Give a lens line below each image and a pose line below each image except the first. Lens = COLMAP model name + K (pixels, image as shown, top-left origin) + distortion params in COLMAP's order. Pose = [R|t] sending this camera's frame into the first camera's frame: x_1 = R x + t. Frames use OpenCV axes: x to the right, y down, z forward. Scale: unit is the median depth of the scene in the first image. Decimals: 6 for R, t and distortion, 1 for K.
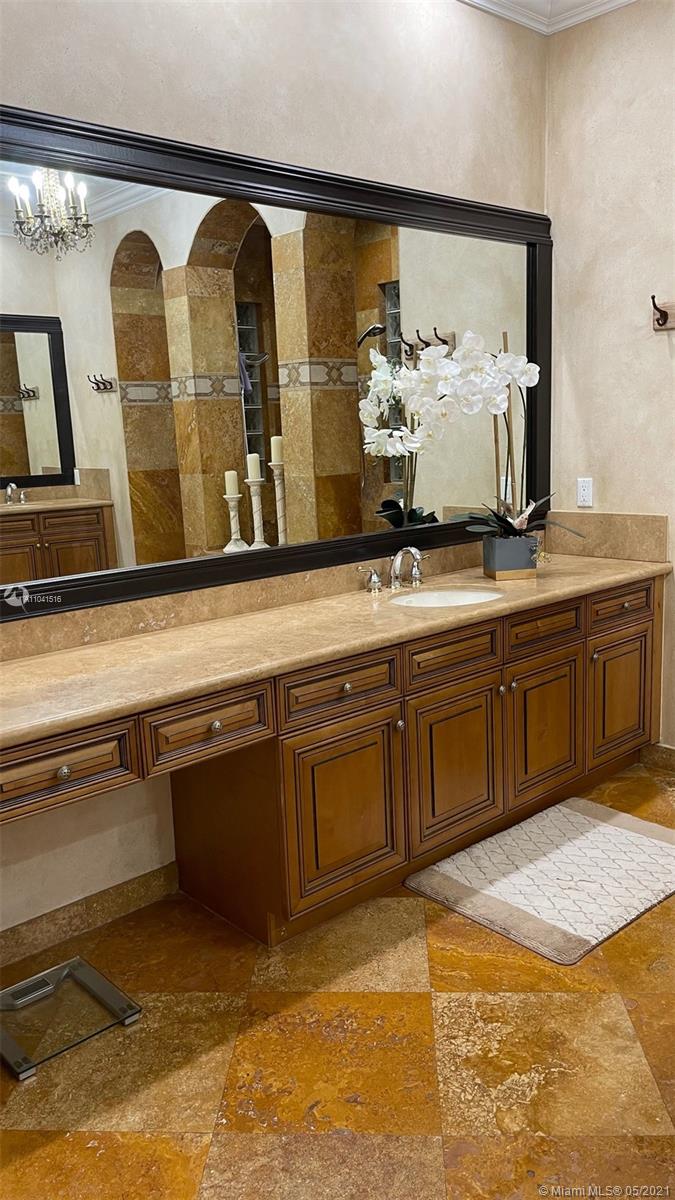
lens RADIAL K [[912.5, 0, 337.5], [0, 912.5, 600.0], [0, 0, 1]] dist [0.089708, -0.113816]
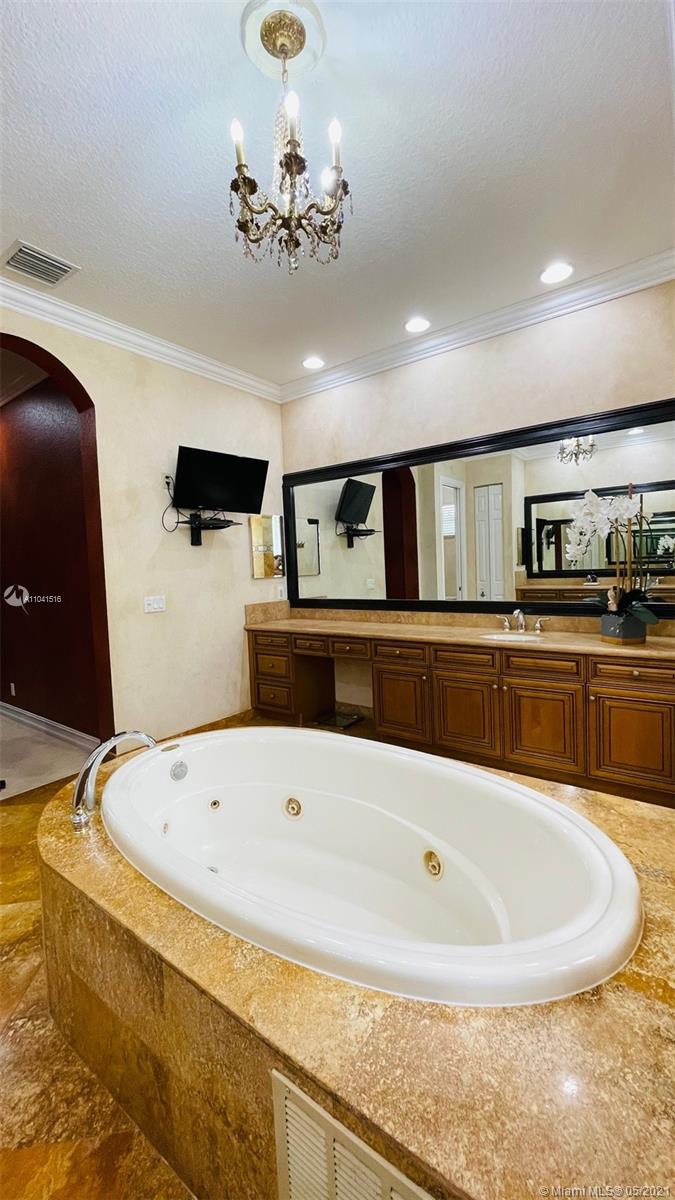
lens RADIAL K [[484.5, 0, 338.0], [0, 484.5, 591.8], [0, 0, 1]] dist [0.000956, 0.000522]
pose [[0.203030, 0.073833, -0.976385, 1.077958], [-0.171219, 0.984467, 0.038840, -0.076043], [0.964087, 0.159289, 0.212518, 0.474027]]
